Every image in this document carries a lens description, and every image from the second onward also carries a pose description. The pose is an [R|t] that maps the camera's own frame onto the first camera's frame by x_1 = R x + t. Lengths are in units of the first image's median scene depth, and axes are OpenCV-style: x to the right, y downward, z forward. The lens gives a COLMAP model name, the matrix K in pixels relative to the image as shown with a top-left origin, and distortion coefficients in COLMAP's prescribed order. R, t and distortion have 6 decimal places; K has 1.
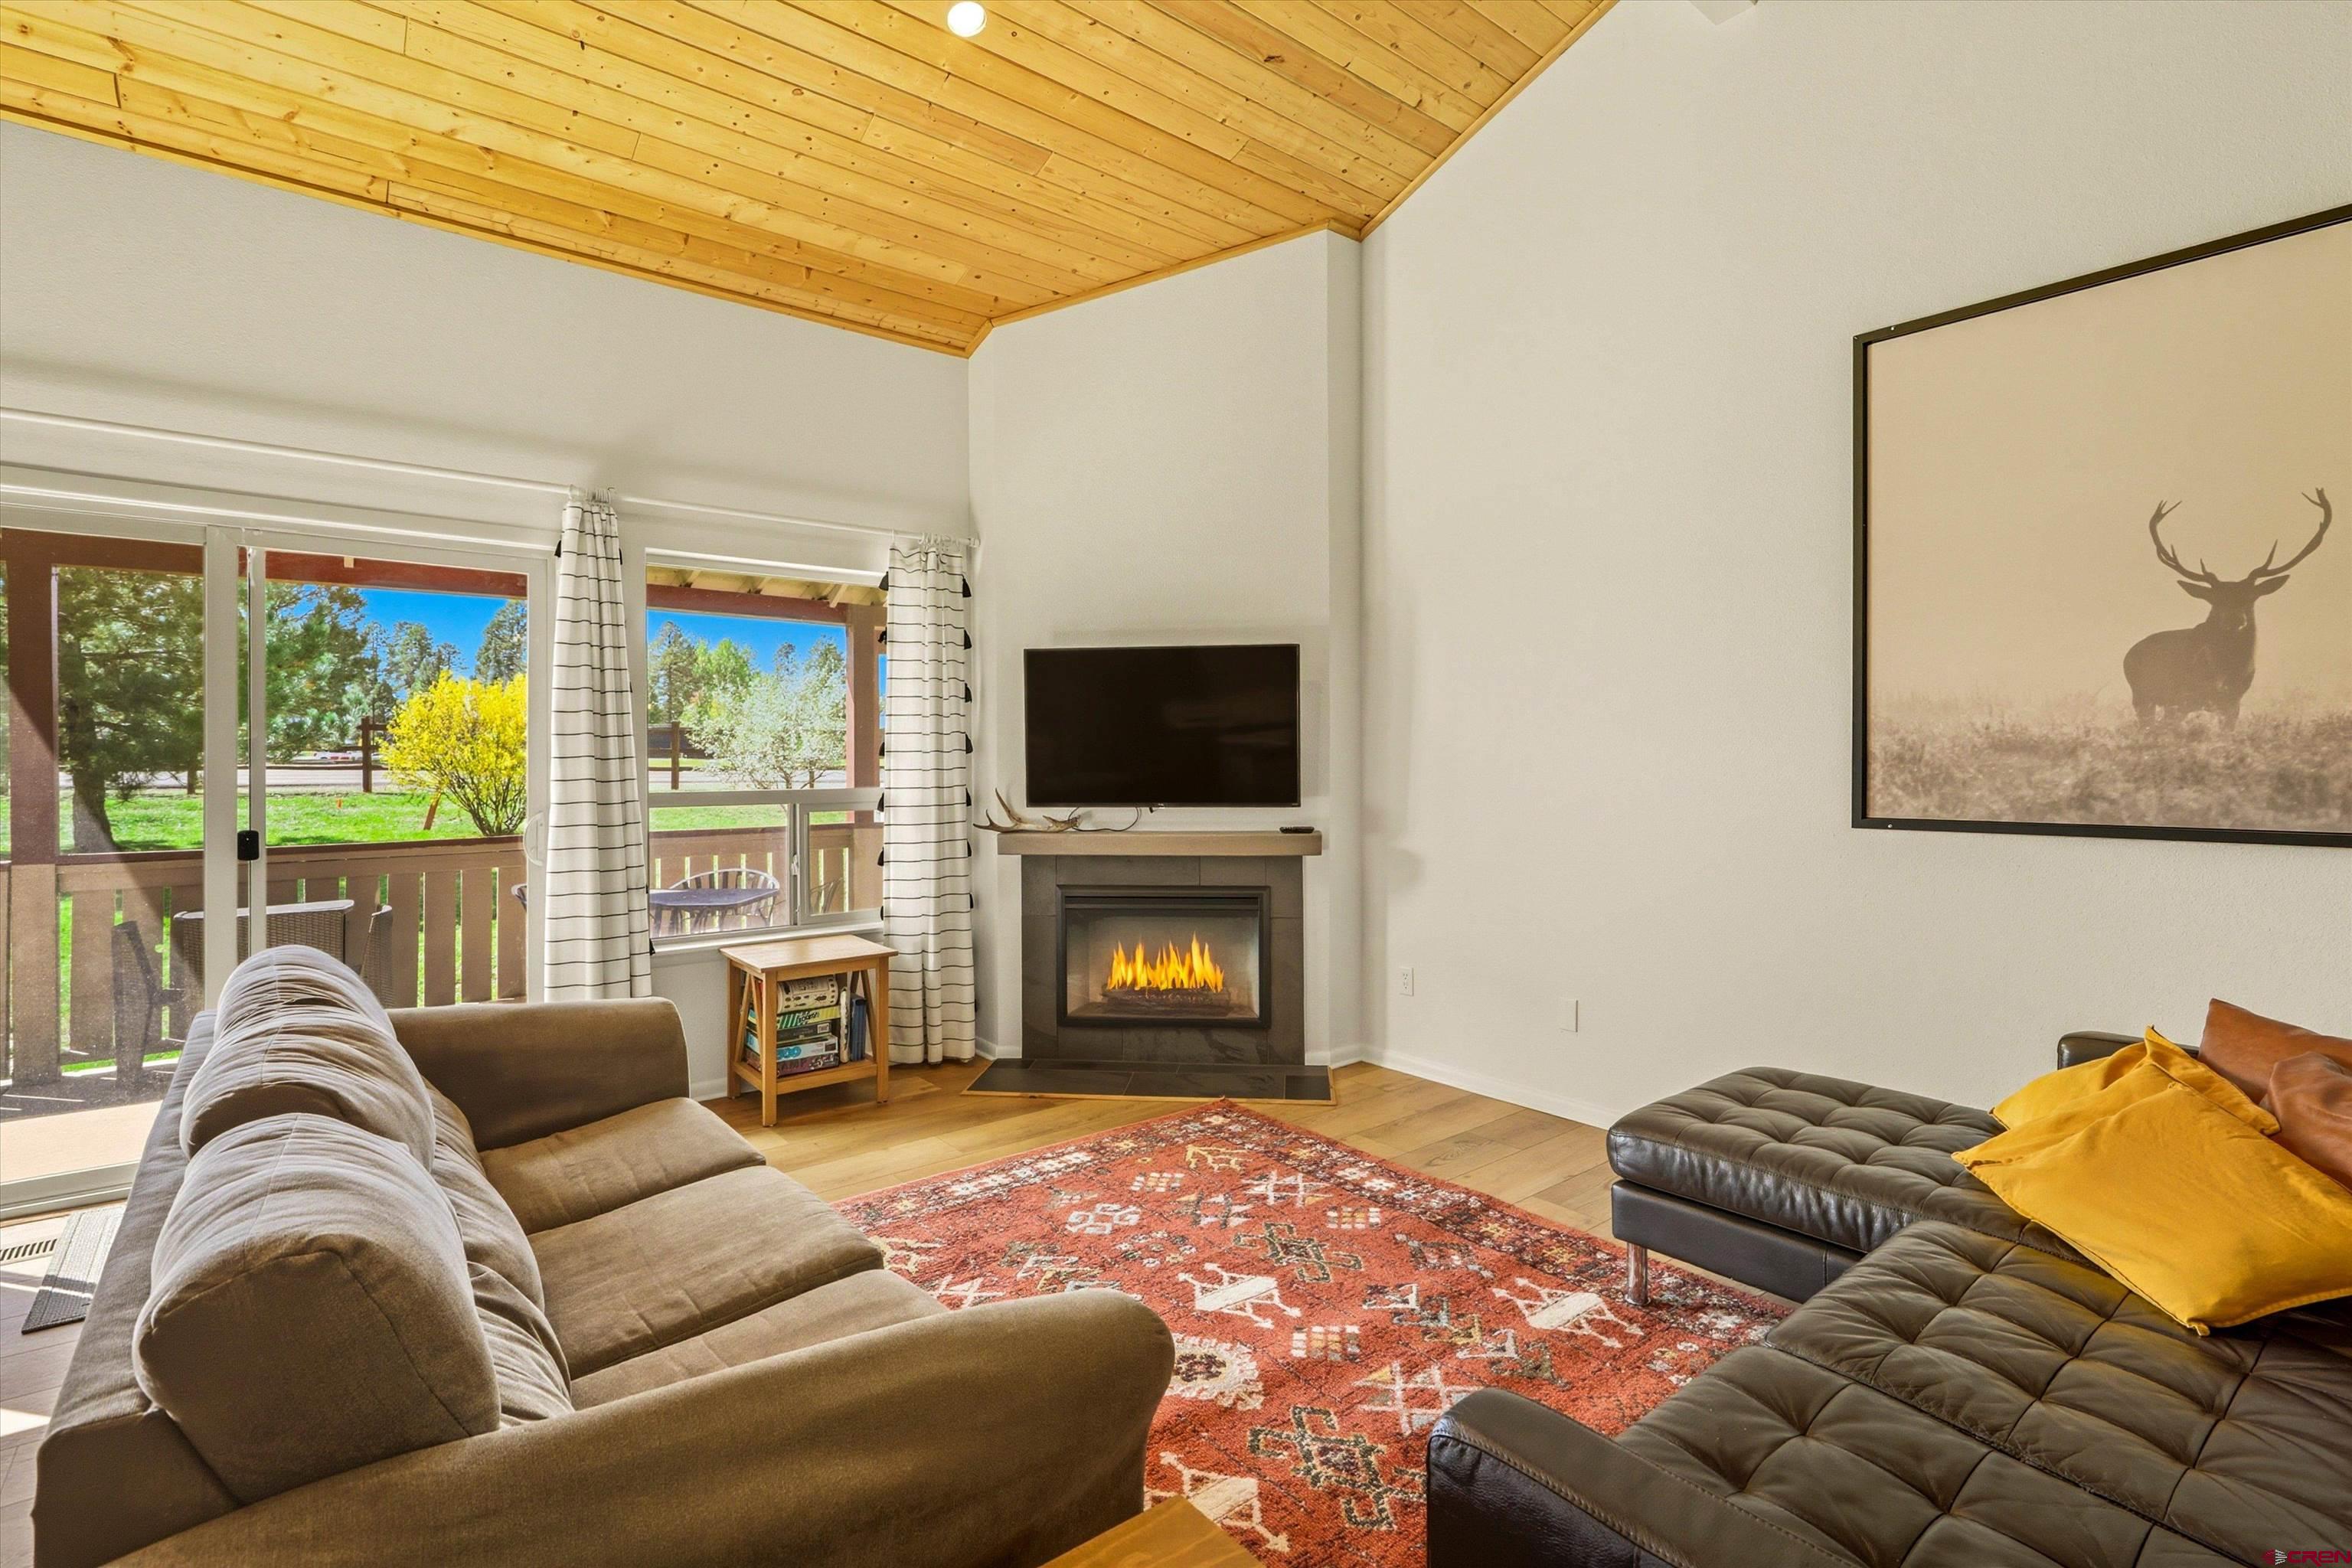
lens RADIAL K [[1101.6, 0, 1157.1], [0, 1101.6, 763.0], [0, 0, 1]] dist [-0.001428, -0.000015]
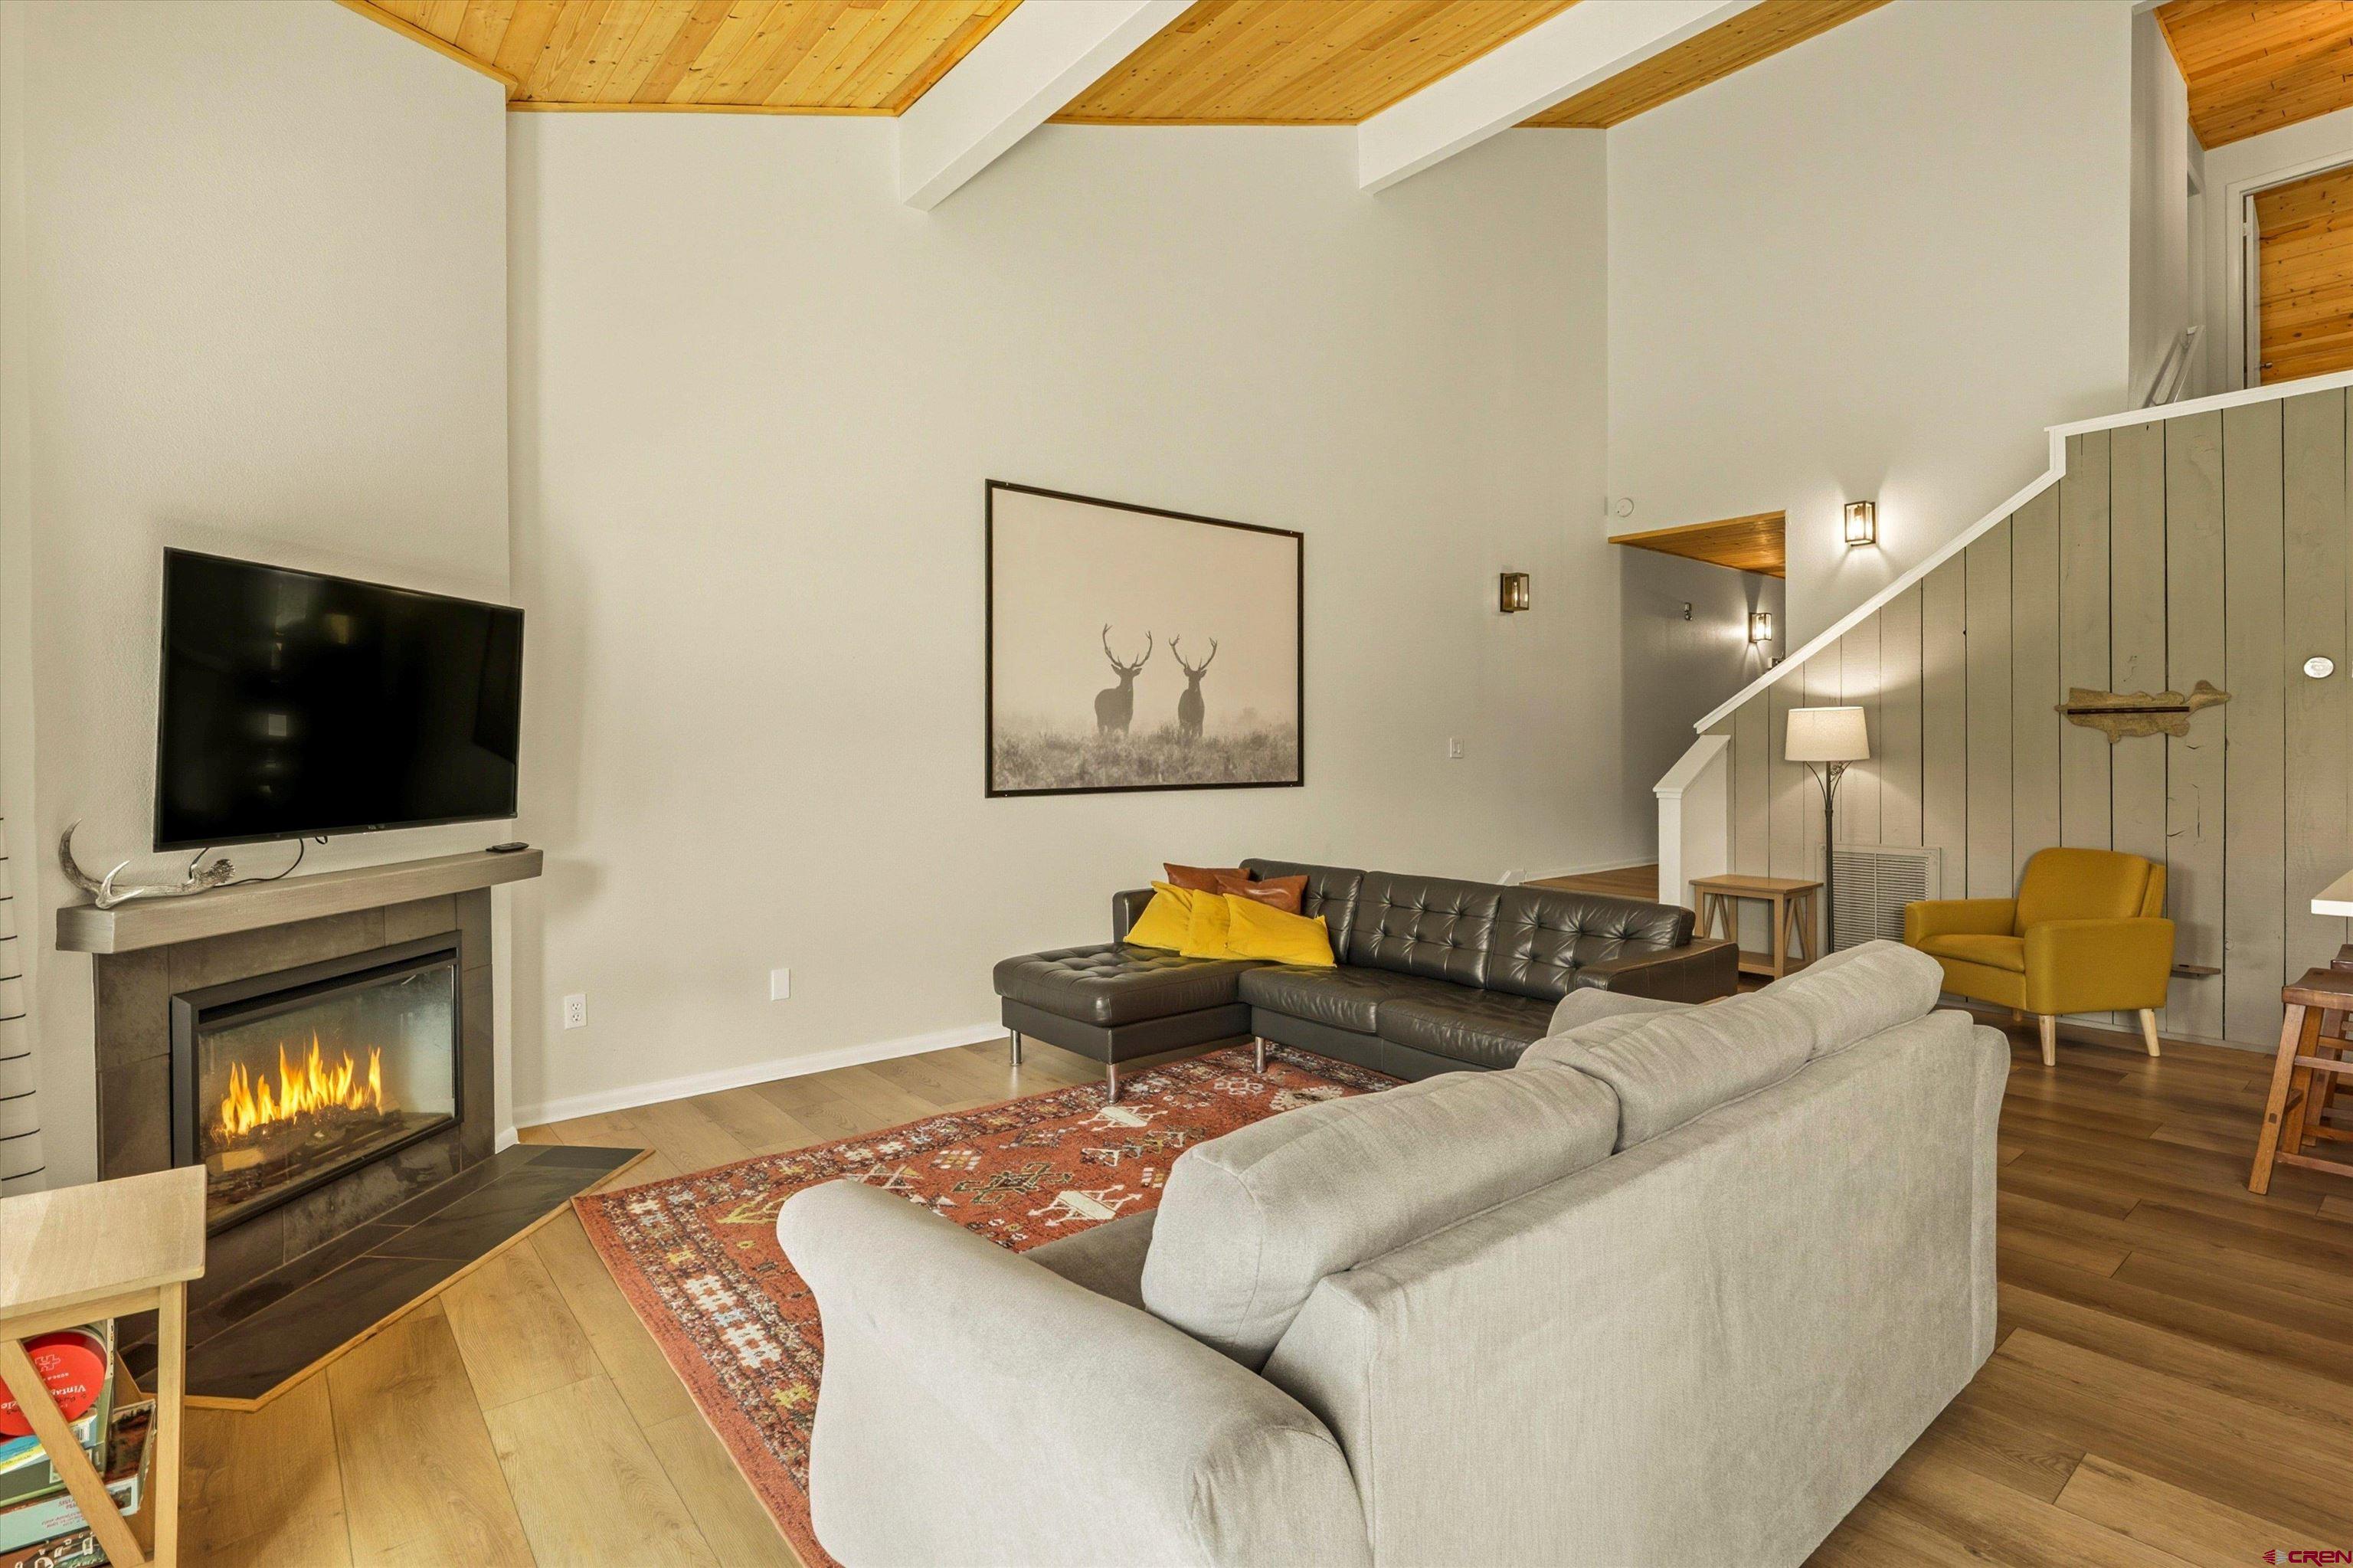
lens RADIAL K [[1102.1, 0, 1216.6], [0, 1102.1, 755.7], [0, 0, 1]] dist [-0.001428, -0.000015]
pose [[-0.035271, -0.004841, 0.999366, -0.766856], [0.007060, 0.999962, 0.005093, -0.005045], [-0.999353, 0.007236, -0.035236, 0.615186]]
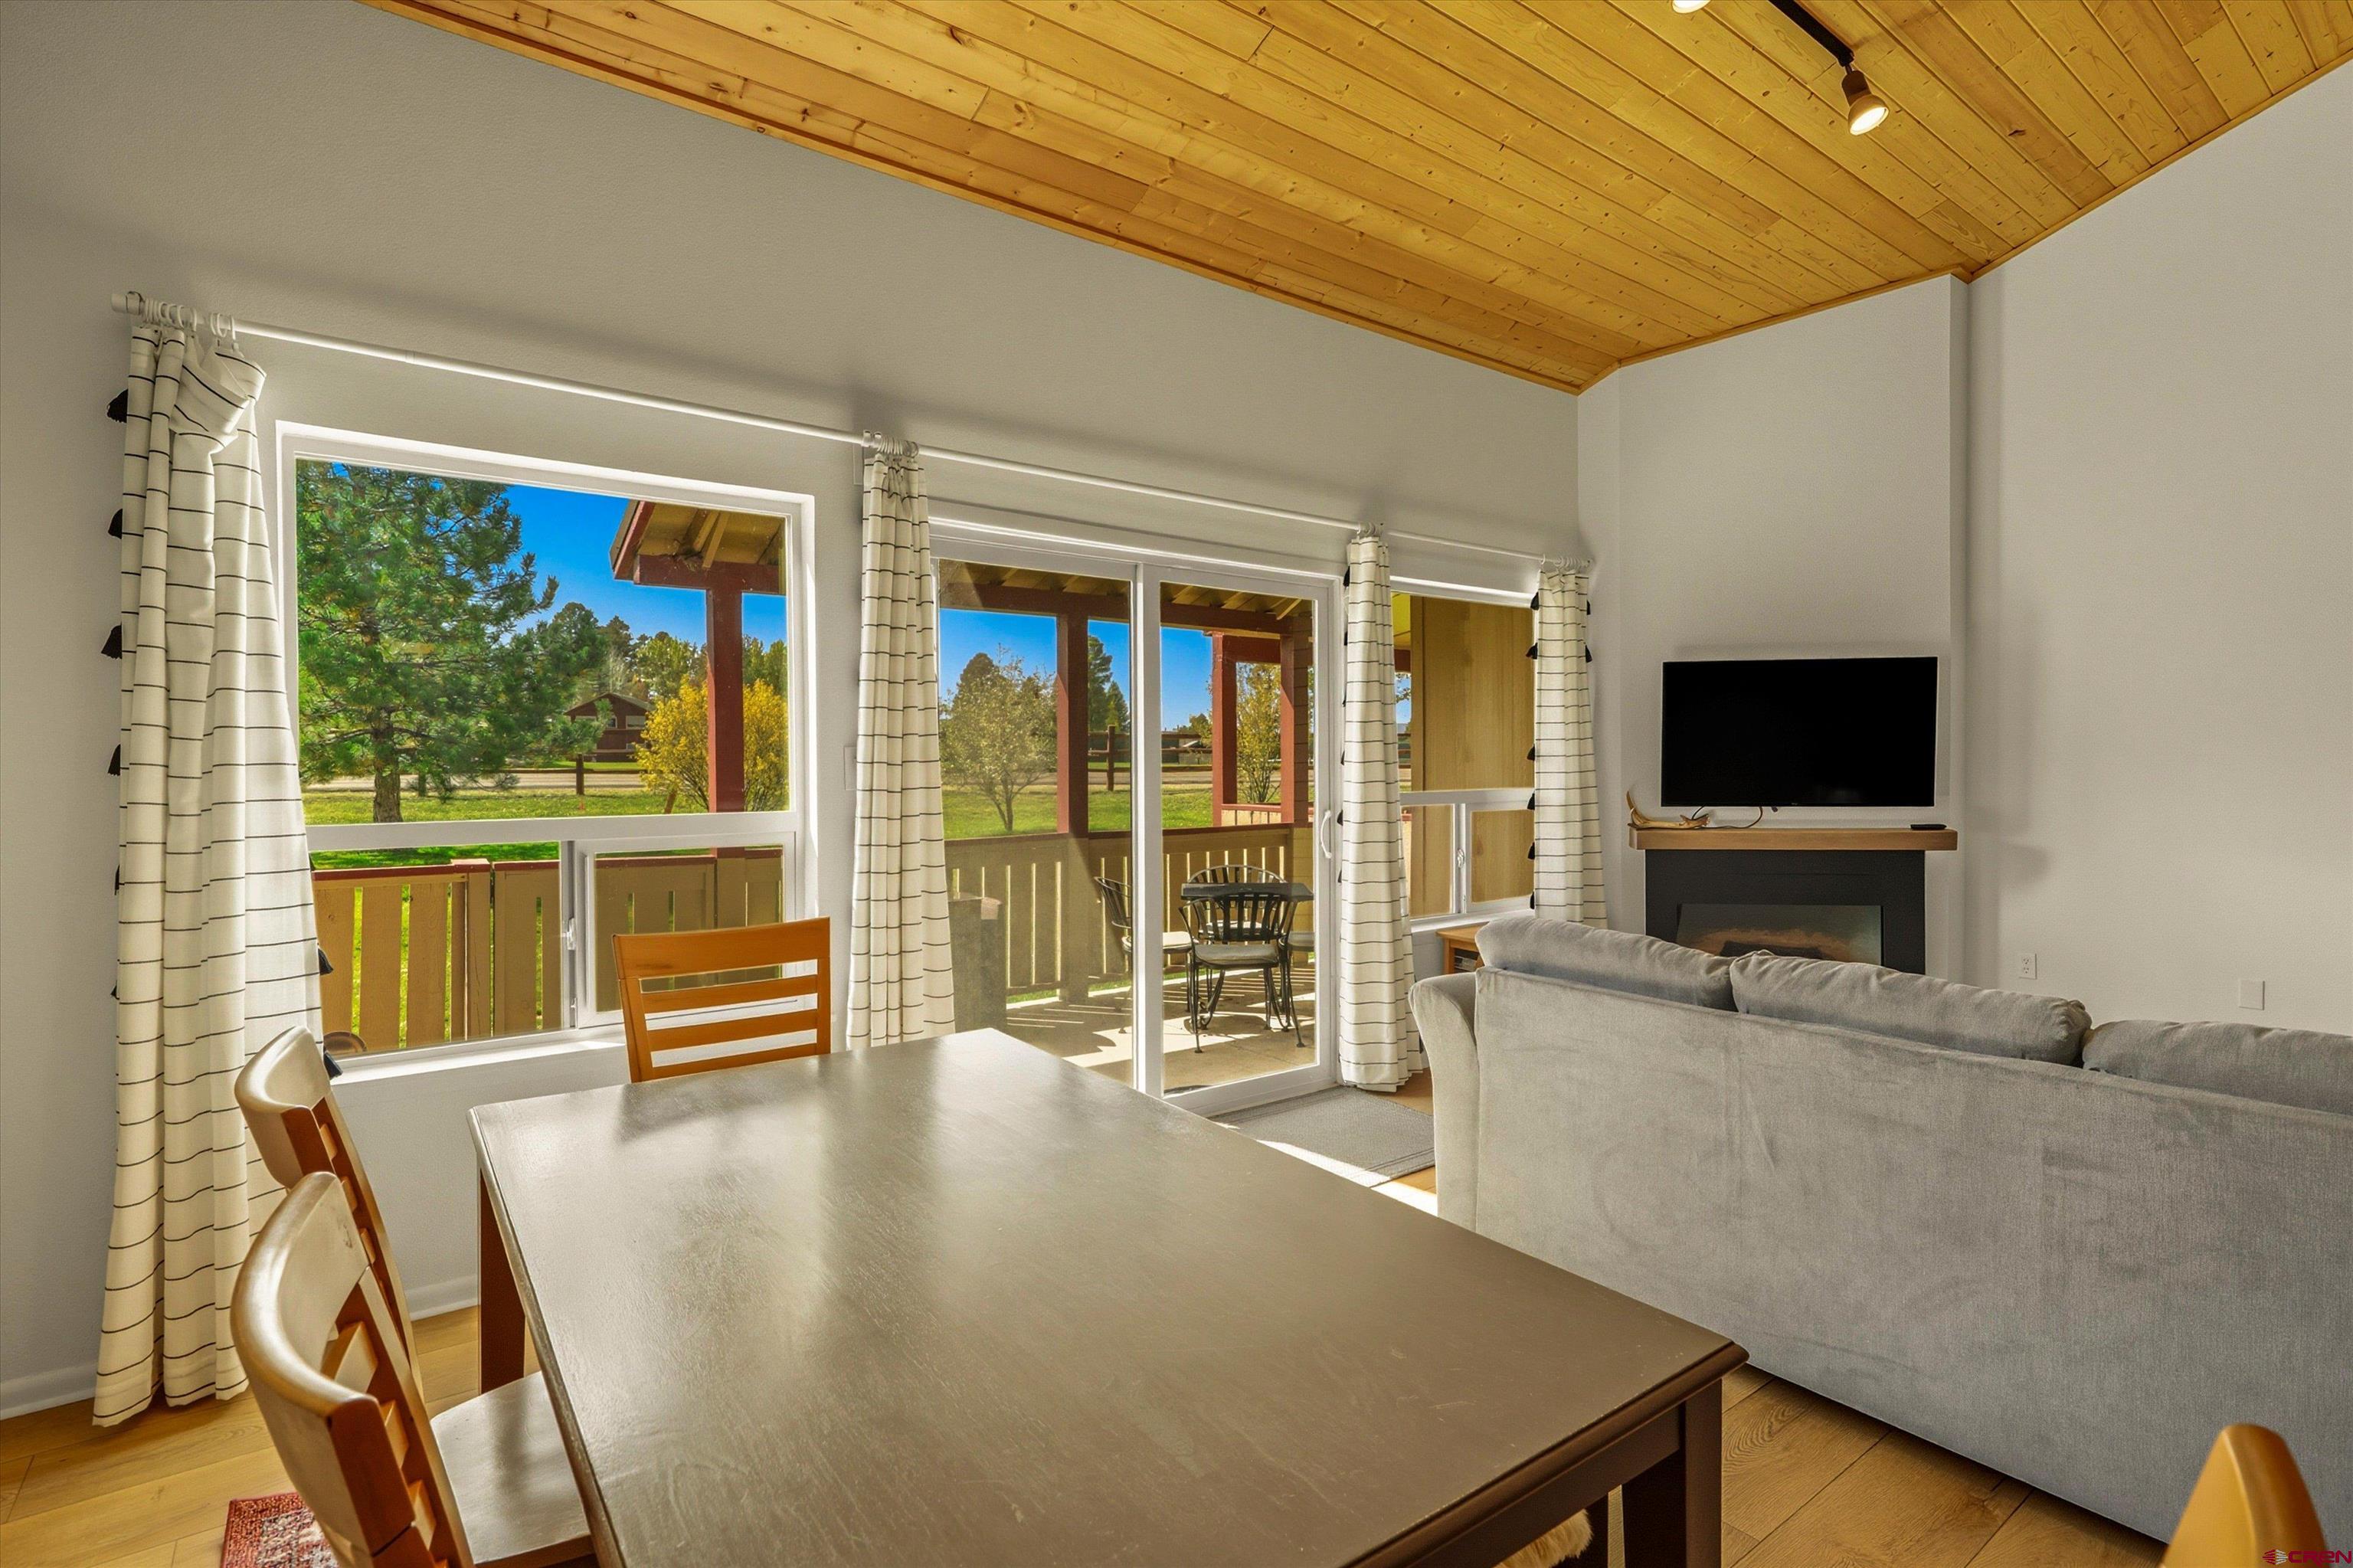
lens RADIAL K [[1102.1, 0, 1180.6], [0, 1102.1, 771.7], [0, 0, 1]] dist [-0.001428, -0.000015]
pose [[0.998882, -0.001664, -0.047247, -0.648912], [0.001949, 0.999980, 0.005995, -0.001979], [0.047236, -0.006080, 0.998865, -0.142076]]
